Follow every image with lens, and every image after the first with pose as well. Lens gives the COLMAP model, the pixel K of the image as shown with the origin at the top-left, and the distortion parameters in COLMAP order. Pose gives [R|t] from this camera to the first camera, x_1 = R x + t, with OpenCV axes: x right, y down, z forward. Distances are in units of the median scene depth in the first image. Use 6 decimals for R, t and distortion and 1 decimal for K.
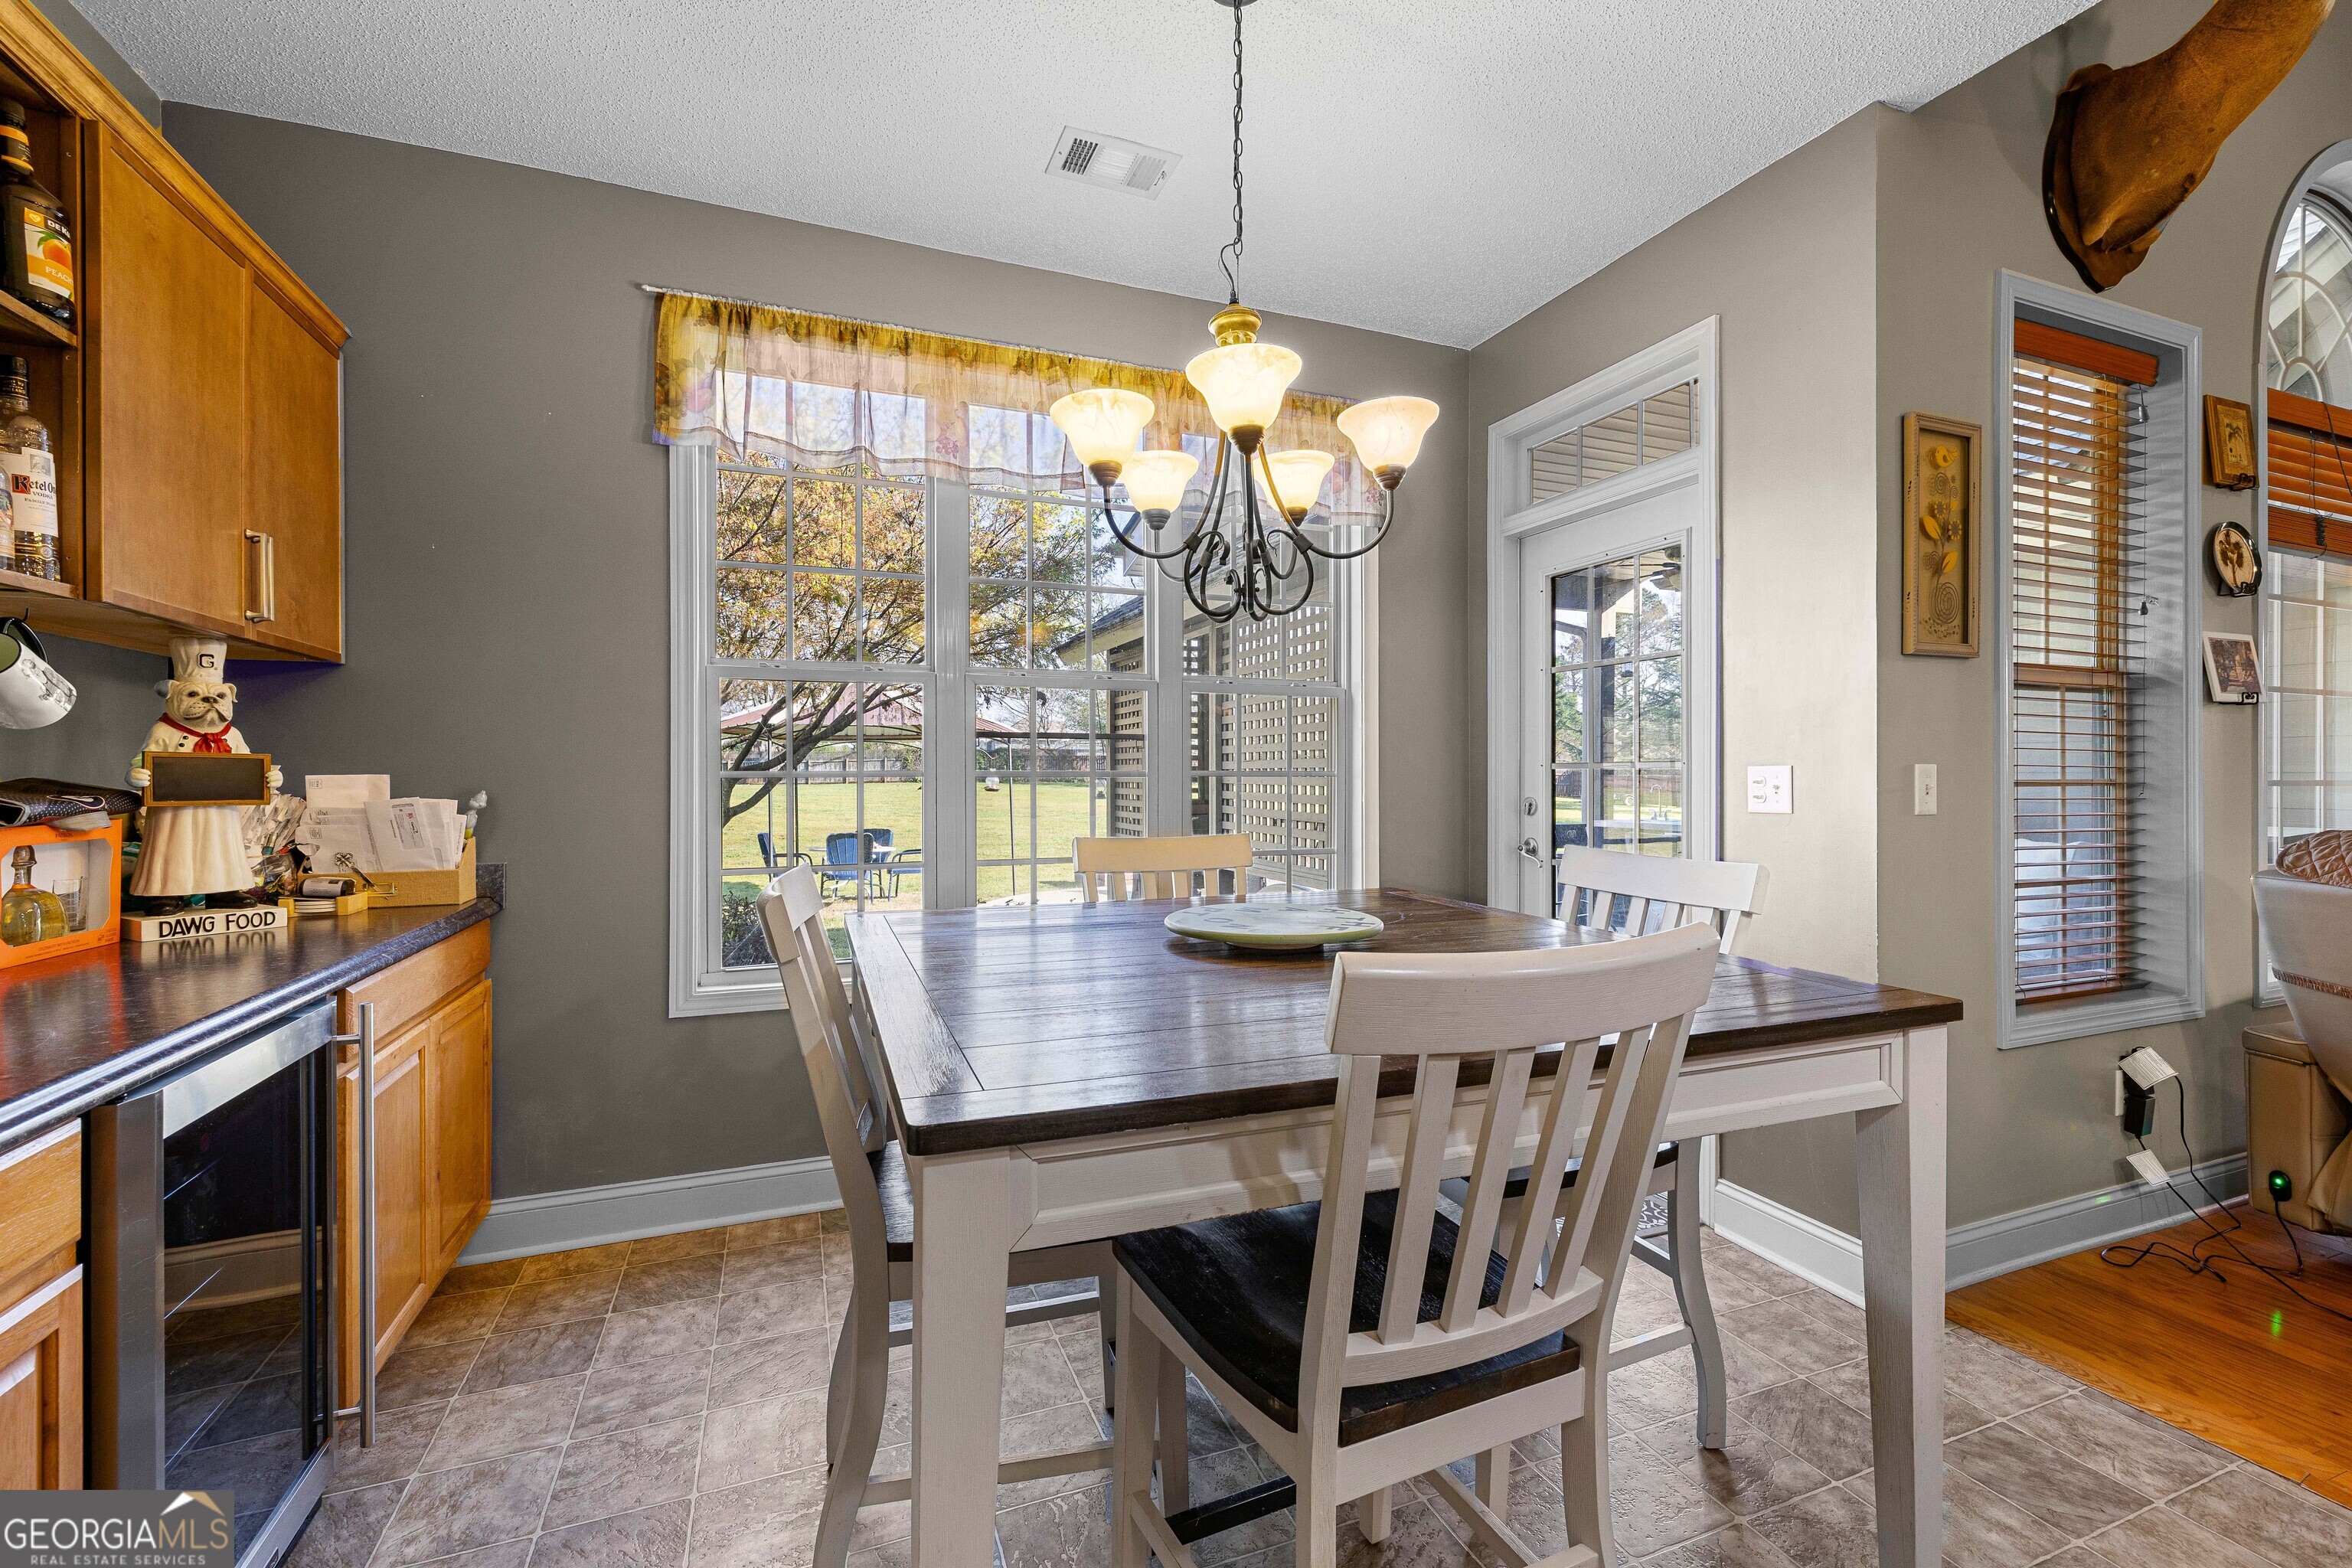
lens RADIAL K [[986.4, 0, 1175.0], [0, 986.4, 777.9], [0, 0, 1]] dist [0.001773, 0.000169]
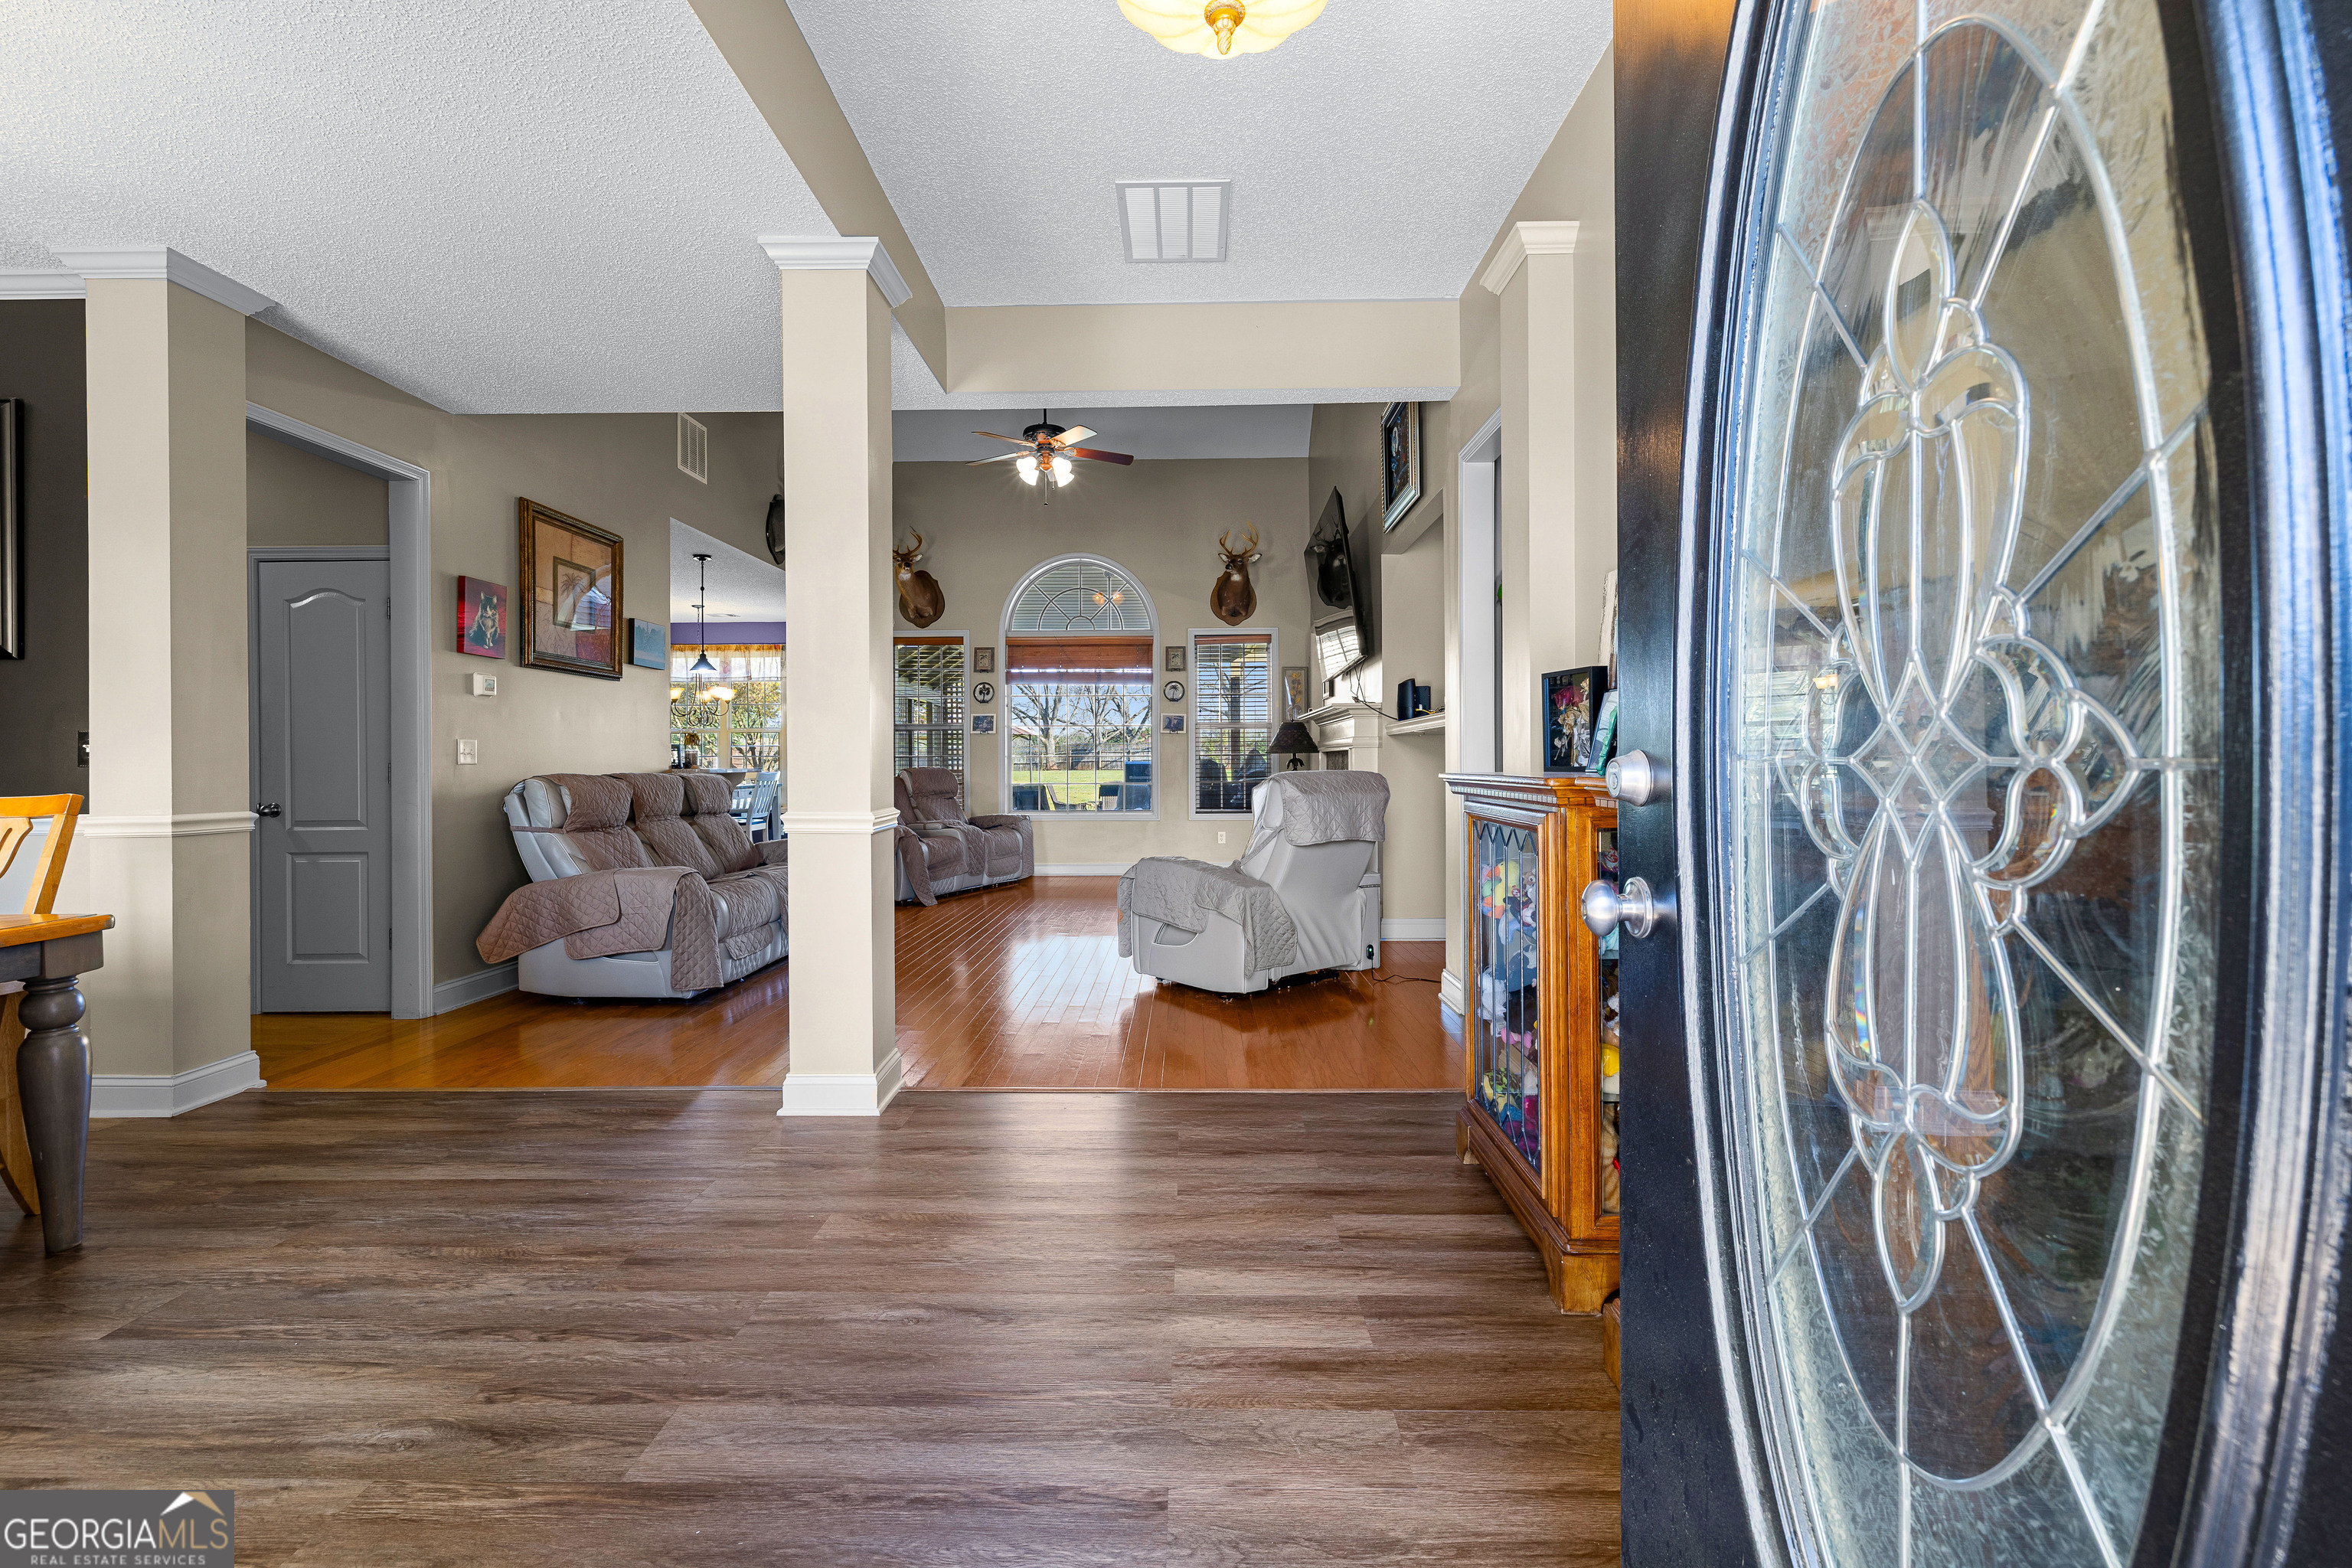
lens RADIAL K [[995.3, 0, 1174.1], [0, 995.3, 761.0], [0, 0, 1]] dist [0.001370, 0.000115]
pose [[0.924652, -0.006233, -0.380761, 3.726378], [0.004698, 0.999977, -0.004961, 0.052850], [0.380783, 0.002799, 0.924660, -2.482804]]
